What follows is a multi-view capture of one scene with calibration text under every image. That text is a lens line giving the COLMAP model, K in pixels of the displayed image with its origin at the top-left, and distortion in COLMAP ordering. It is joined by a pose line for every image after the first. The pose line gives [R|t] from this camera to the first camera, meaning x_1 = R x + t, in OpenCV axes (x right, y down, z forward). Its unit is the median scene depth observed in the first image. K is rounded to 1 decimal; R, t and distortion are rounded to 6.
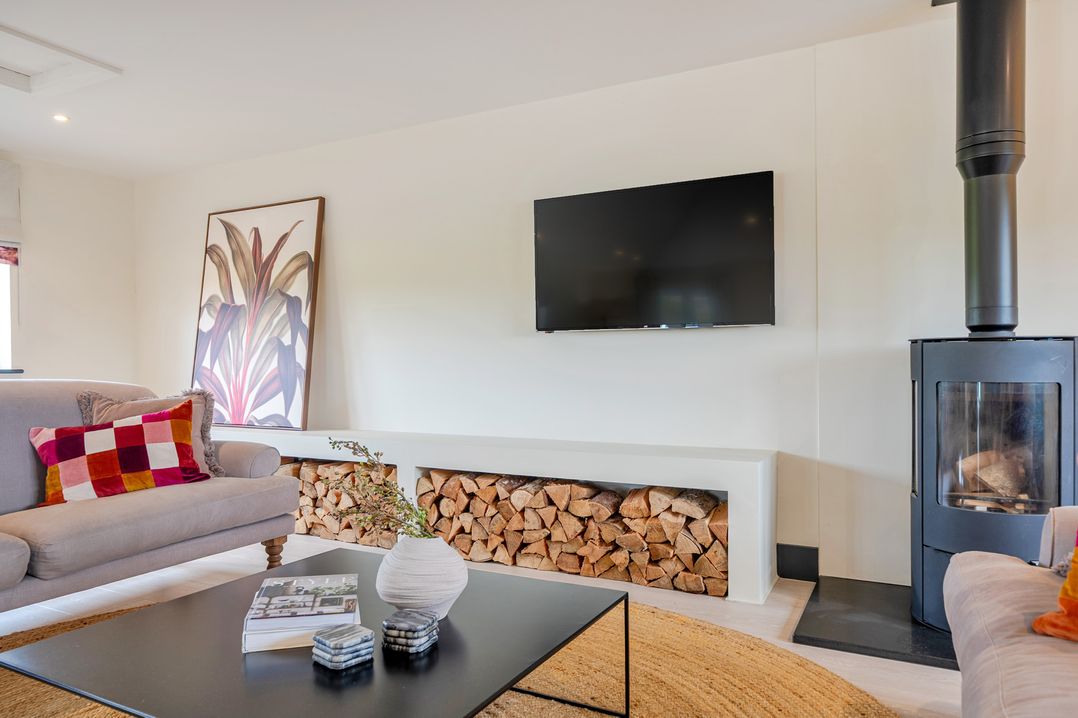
lens RADIAL K [[719.3, 0, 541.6], [0, 719.3, 362.3], [0, 0, 1]] dist [0.000762, -0.000917]
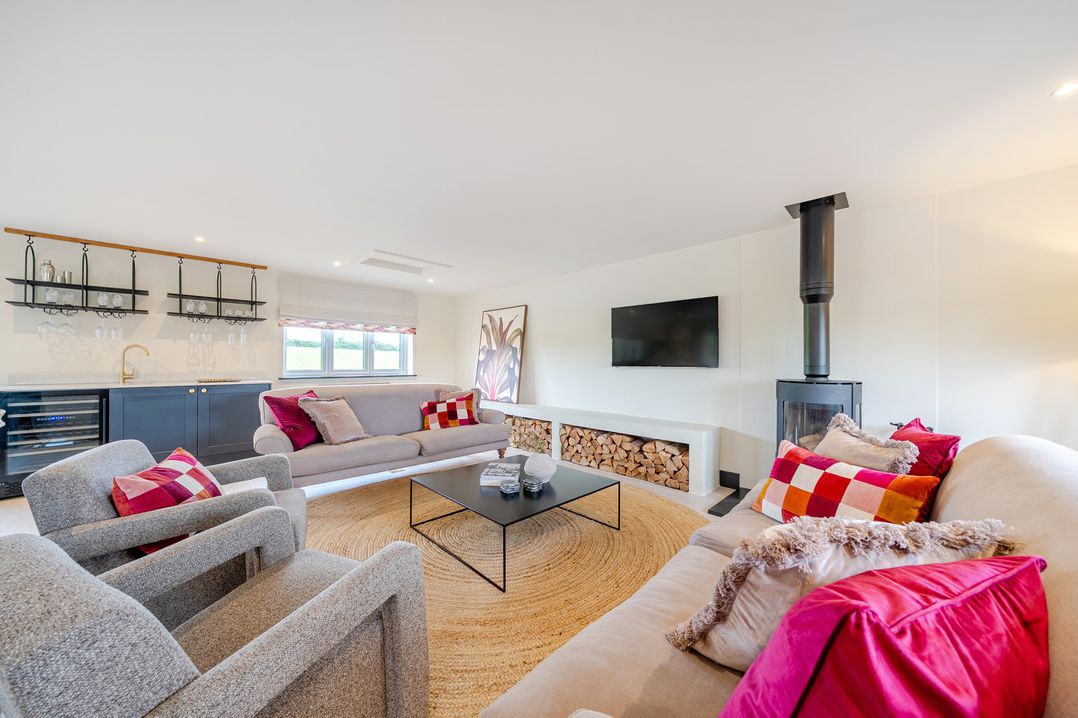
lens RADIAL K [[383.8, 0, 539.0], [0, 383.8, 359.0], [0, 0, 1]] dist [-0.001203, -0.000264]
pose [[0.952448, 0.010456, -0.304521, 0.160262], [-0.011544, 0.999932, -0.001773, -0.069202], [0.304482, 0.005204, 0.952504, -0.246592]]
